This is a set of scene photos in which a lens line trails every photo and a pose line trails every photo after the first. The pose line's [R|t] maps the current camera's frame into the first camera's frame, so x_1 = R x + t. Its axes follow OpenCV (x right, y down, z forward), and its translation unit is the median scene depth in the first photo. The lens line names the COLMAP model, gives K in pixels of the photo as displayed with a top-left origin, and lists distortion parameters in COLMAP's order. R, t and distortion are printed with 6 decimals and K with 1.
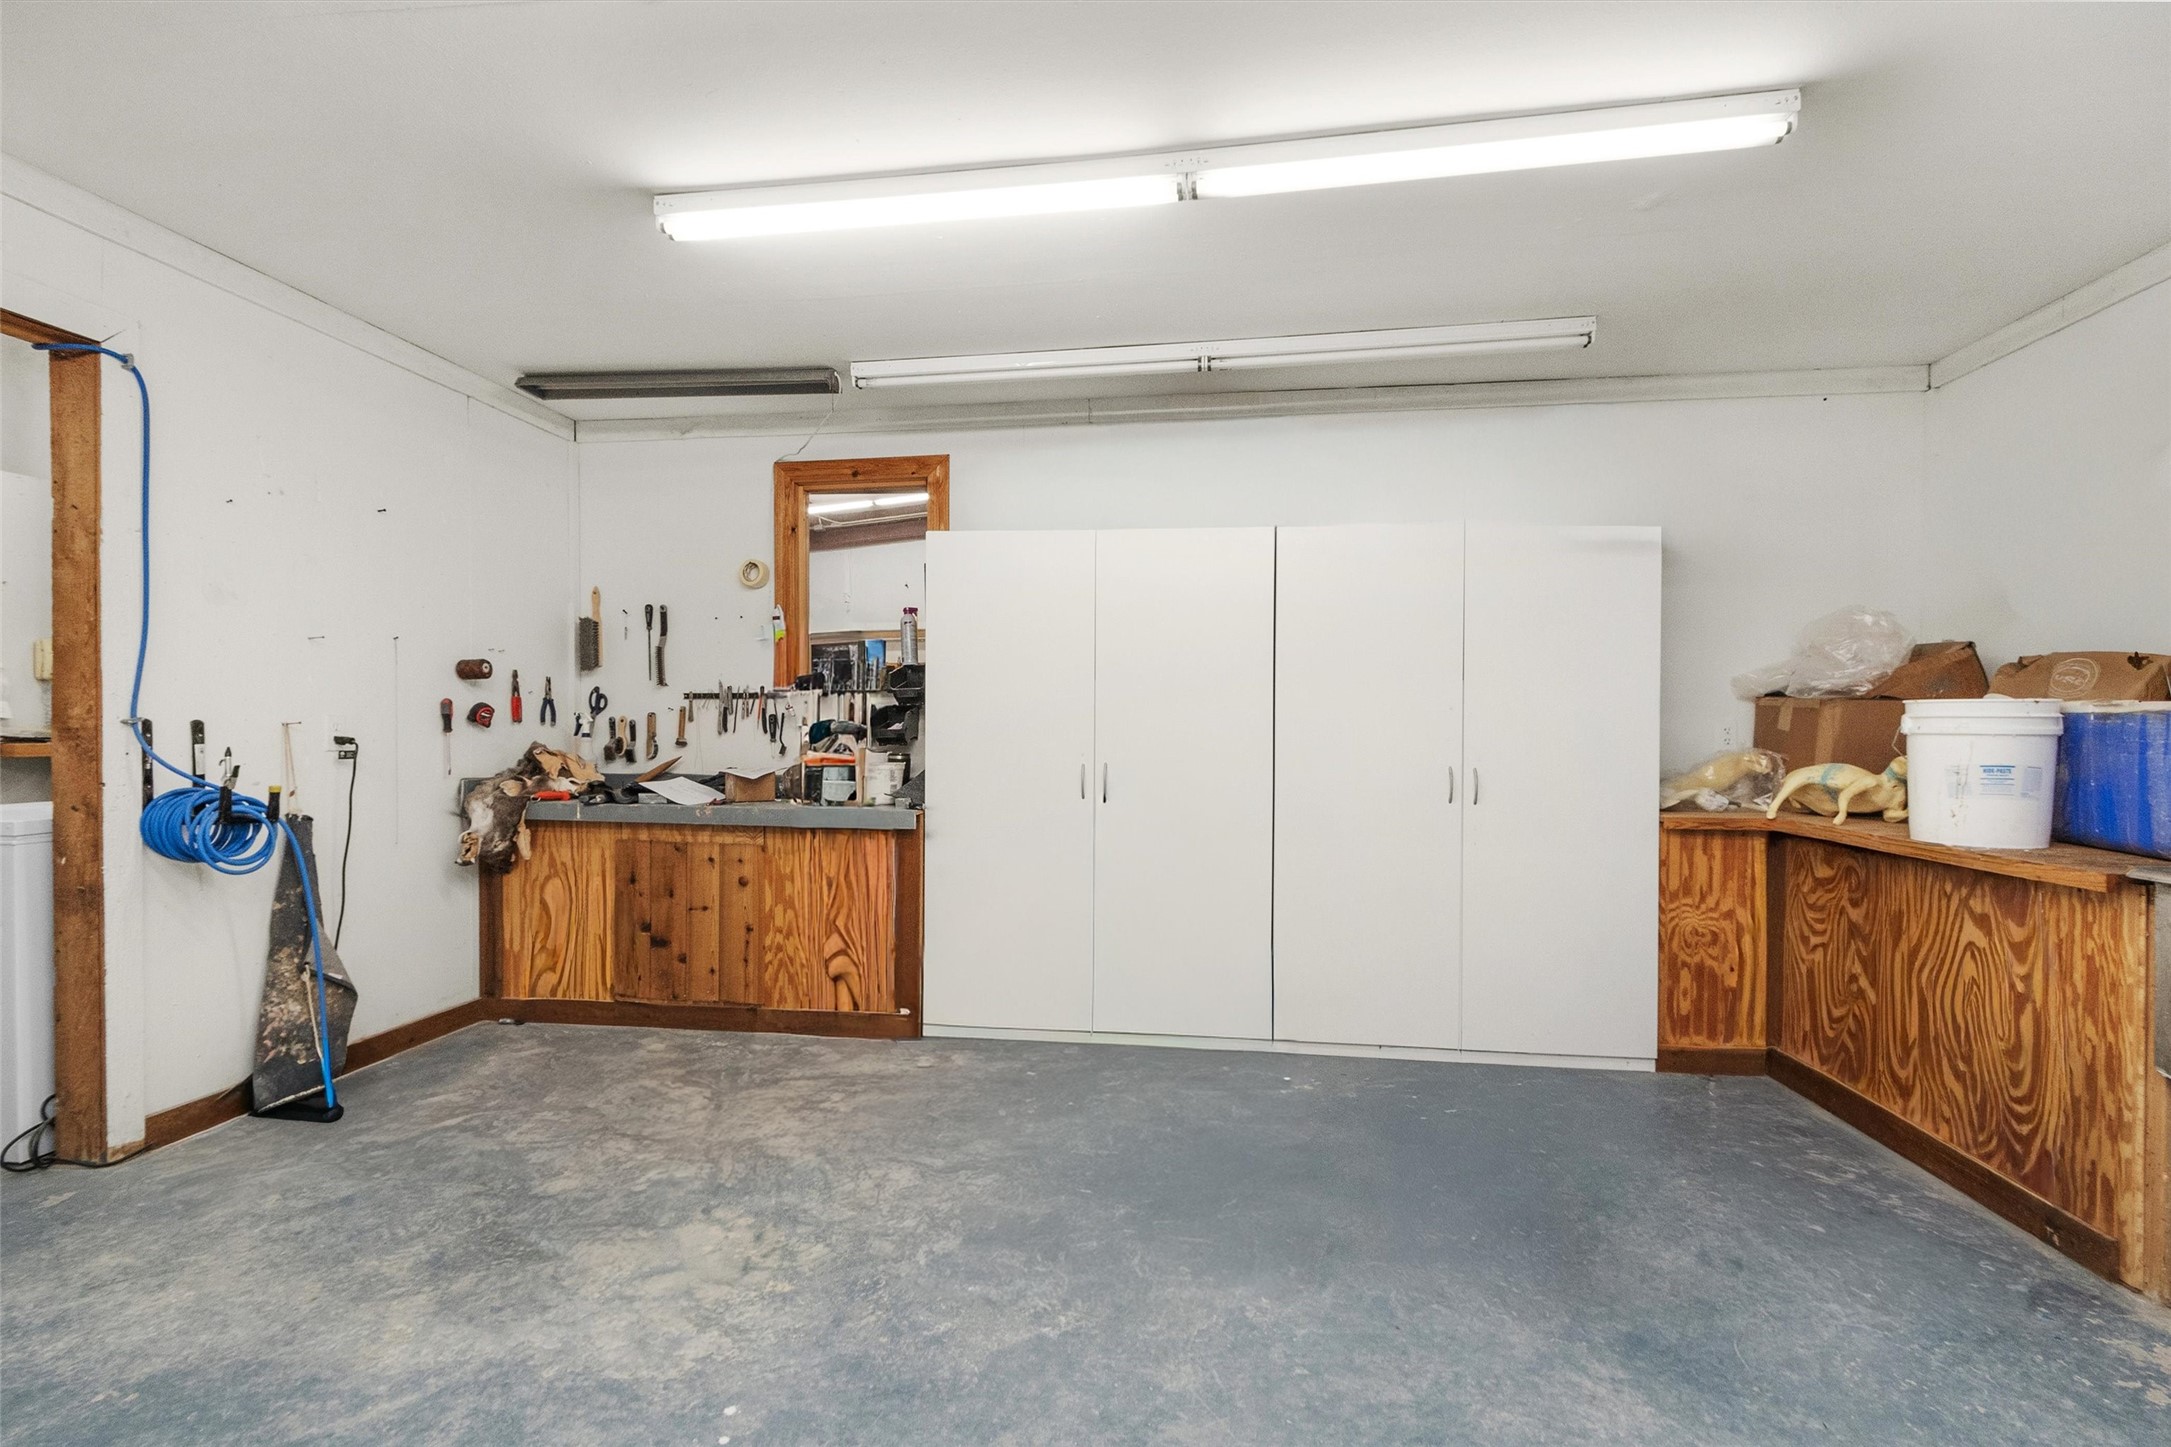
lens RADIAL K [[995.8, 0, 1084.0], [0, 995.8, 728.6], [0, 0, 1]] dist [0.001879, -0.000619]
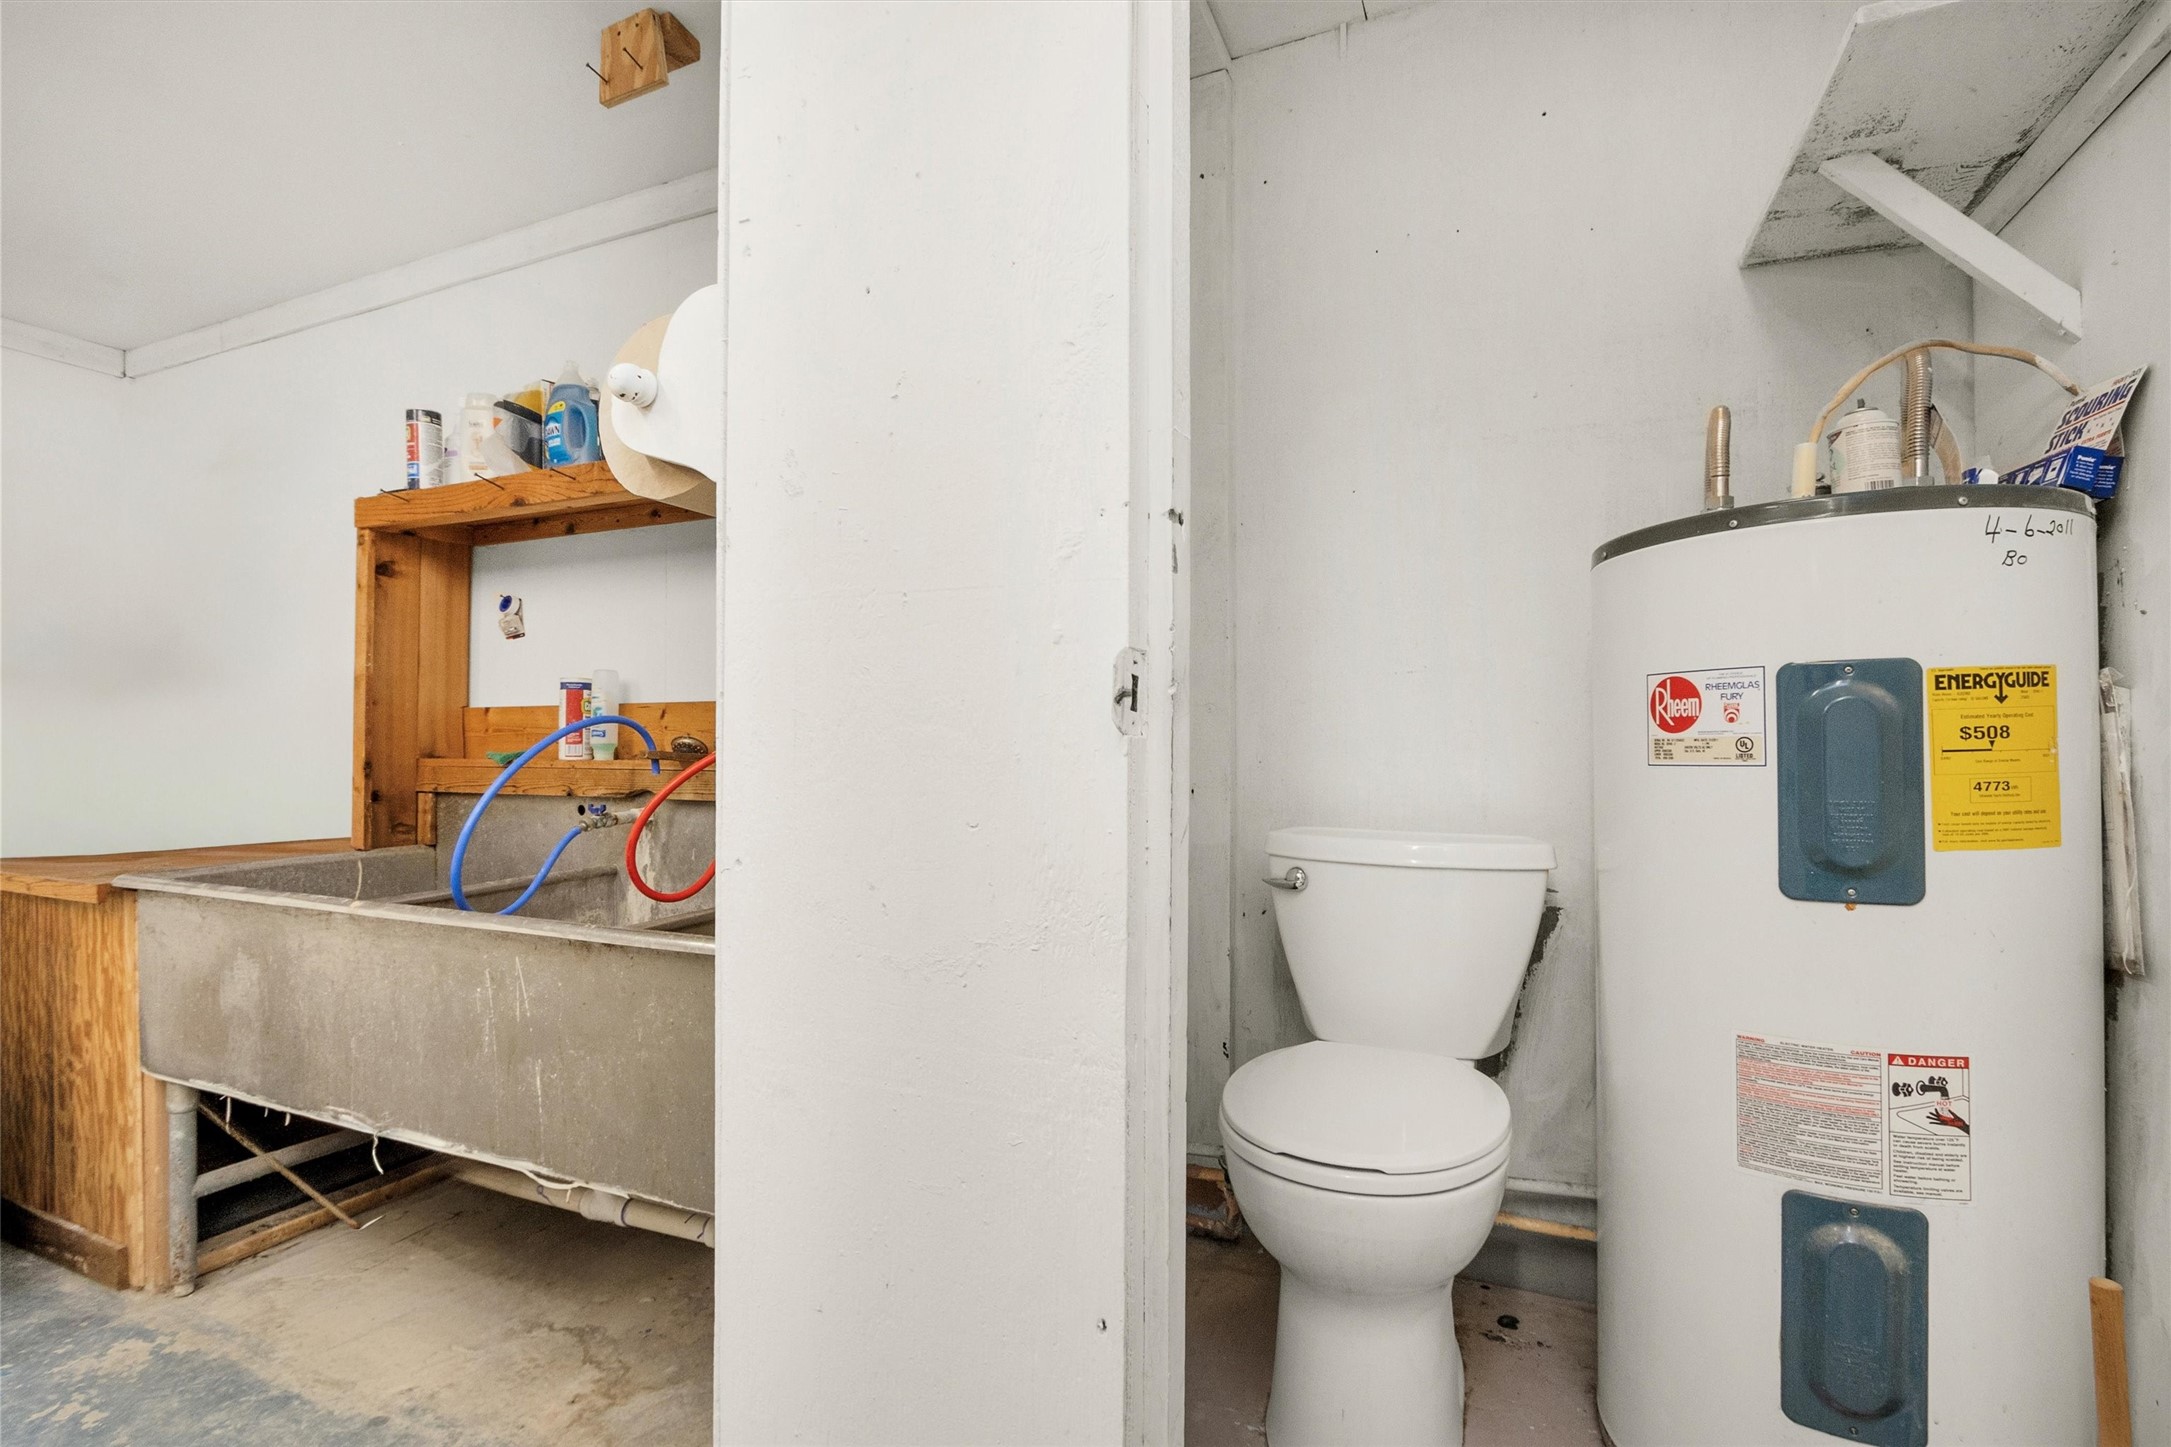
lens RADIAL K [[995.8, 0, 1080.7], [0, 995.8, 728.4], [0, 0, 1]] dist [0.001879, -0.000619]
pose [[0.283813, 0.009437, 0.958833, 0.339630], [-0.001495, 0.999955, -0.009399, -0.002190], [-0.958879, 0.001234, 0.283814, -0.212541]]
